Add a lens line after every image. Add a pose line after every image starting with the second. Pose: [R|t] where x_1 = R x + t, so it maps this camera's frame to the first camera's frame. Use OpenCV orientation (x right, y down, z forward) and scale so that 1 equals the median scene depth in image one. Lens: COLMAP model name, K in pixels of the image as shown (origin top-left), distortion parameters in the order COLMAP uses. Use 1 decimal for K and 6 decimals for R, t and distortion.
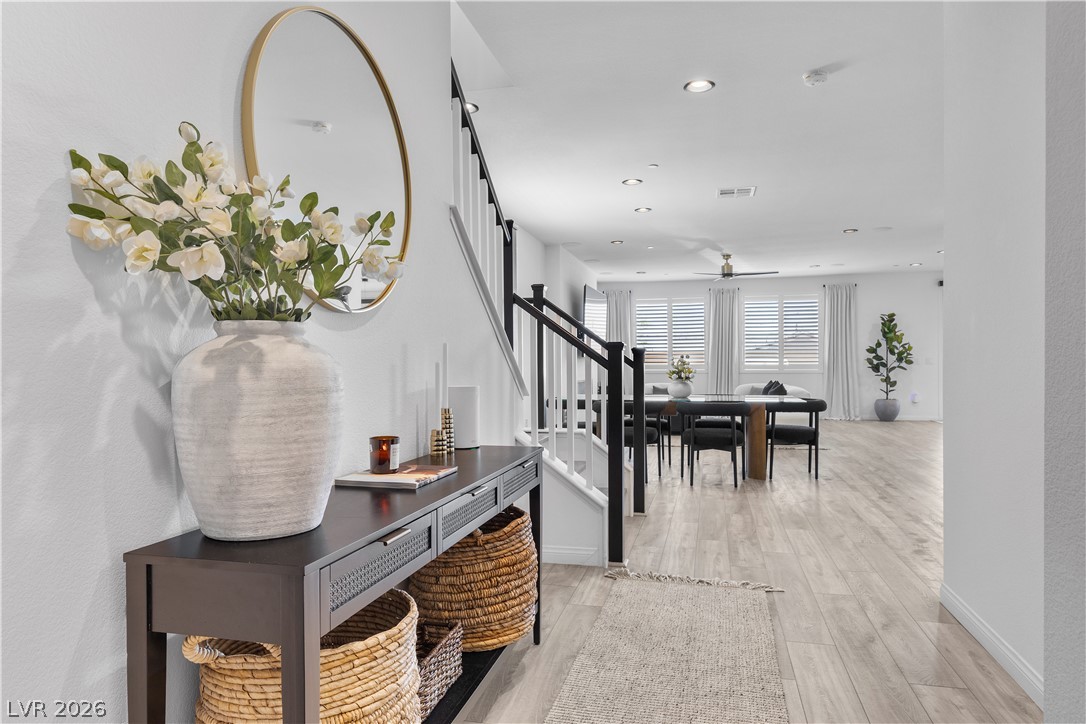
lens RADIAL K [[677.5, 0, 540.6], [0, 677.5, 360.8], [0, 0, 1]] dist [0.004041, -0.002568]
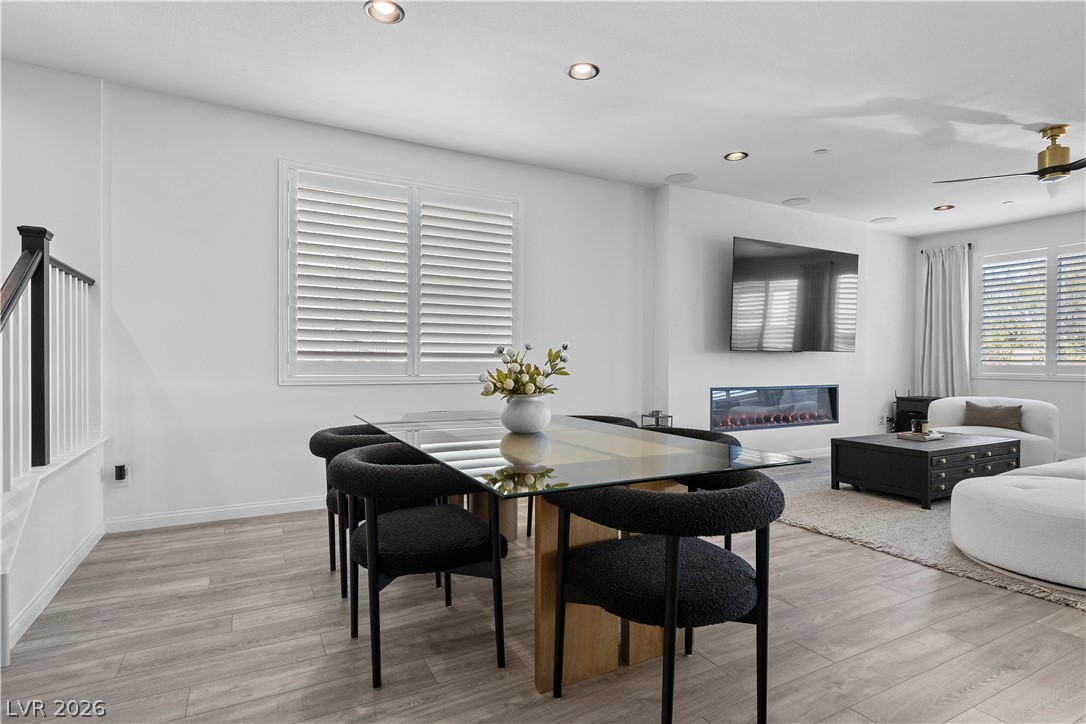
lens RADIAL K [[563.0, 0, 543.6], [0, 563.0, 365.4], [0, 0, 1]] dist [0.001892, -0.000197]
pose [[0.674097, 0.013895, -0.738513, 0.276387], [-0.005467, 0.999890, 0.013823, 0.001868], [0.738623, -0.005280, 0.674098, 0.411373]]
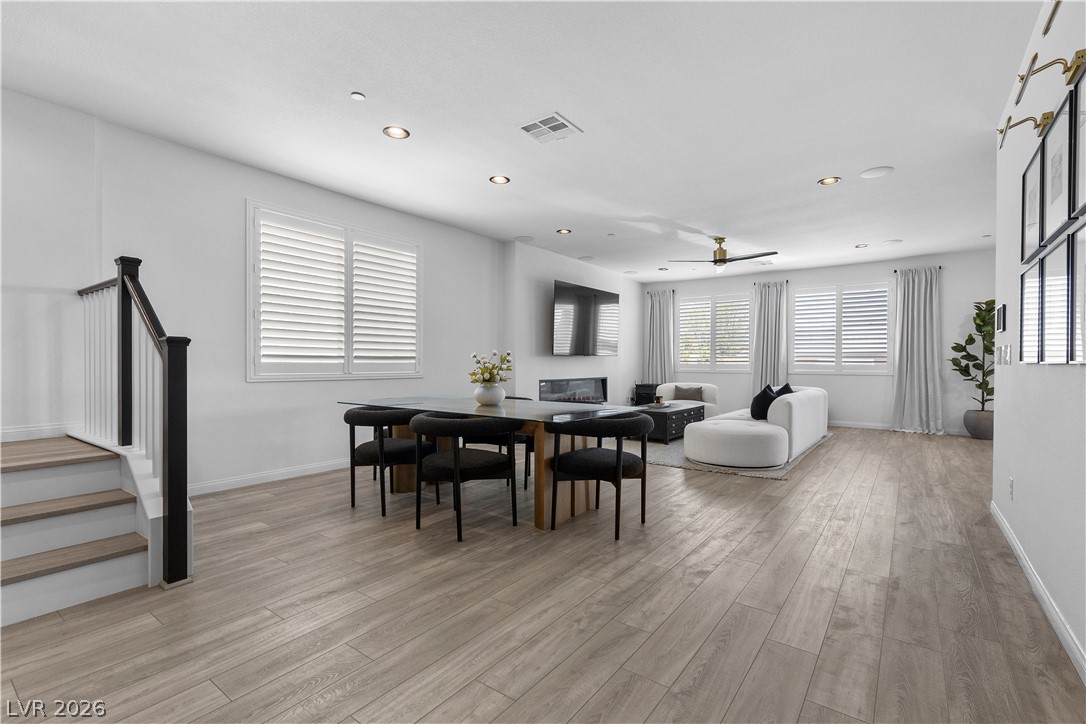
lens RADIAL K [[495.8, 0, 543.0], [0, 495.8, 365.8], [0, 0, 1]] dist [0.009308, -0.001561]
pose [[0.921414, 0.010463, -0.388441, 0.266505], [-0.006466, 0.999912, 0.011594, 0.001565], [0.388528, -0.008171, 0.921401, 0.272707]]
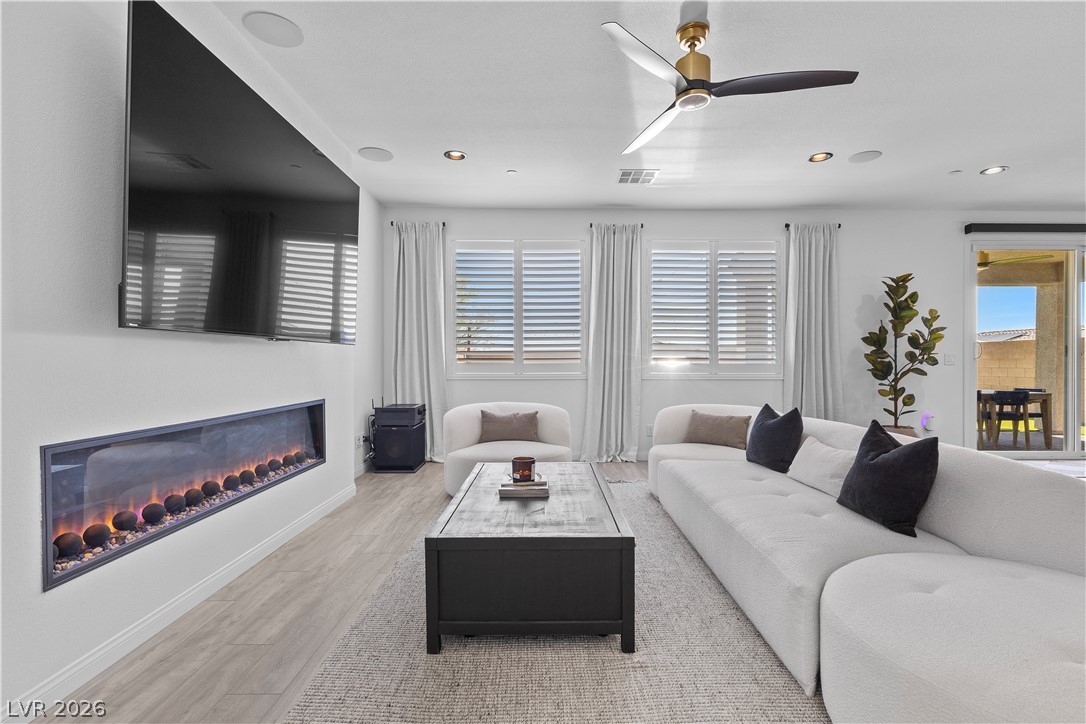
lens RADIAL K [[511.3, 0, 549.1], [0, 511.3, 363.8], [0, 0, 1]] dist [-0.001583, 0.000252]
pose [[0.968560, 0.004722, 0.248737, 0.125016], [-0.005771, 0.999977, 0.003486, 0.004444], [-0.248715, -0.004811, 0.968565, 0.659485]]
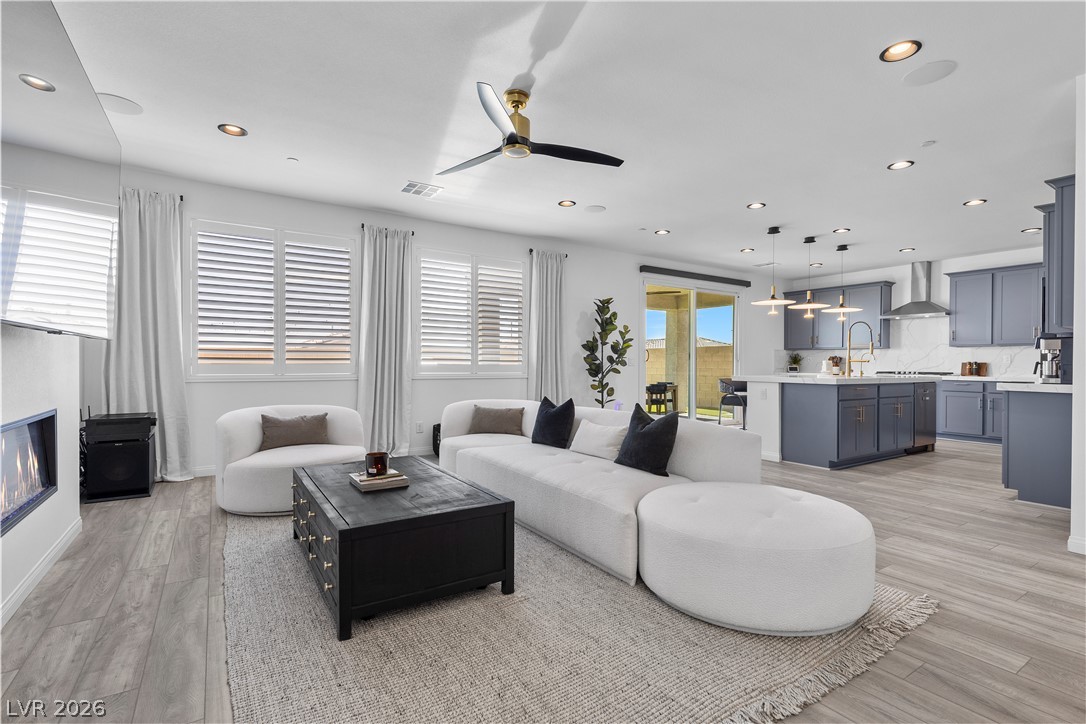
lens RADIAL K [[511.3, 0, 553.0], [0, 511.3, 362.3], [0, 0, 1]] dist [-0.001583, 0.000252]
pose [[0.673569, 0.010063, 0.739056, 0.055883], [-0.009621, 0.999942, -0.004847, 0.004729], [-0.739062, -0.003845, 0.673627, 0.659575]]
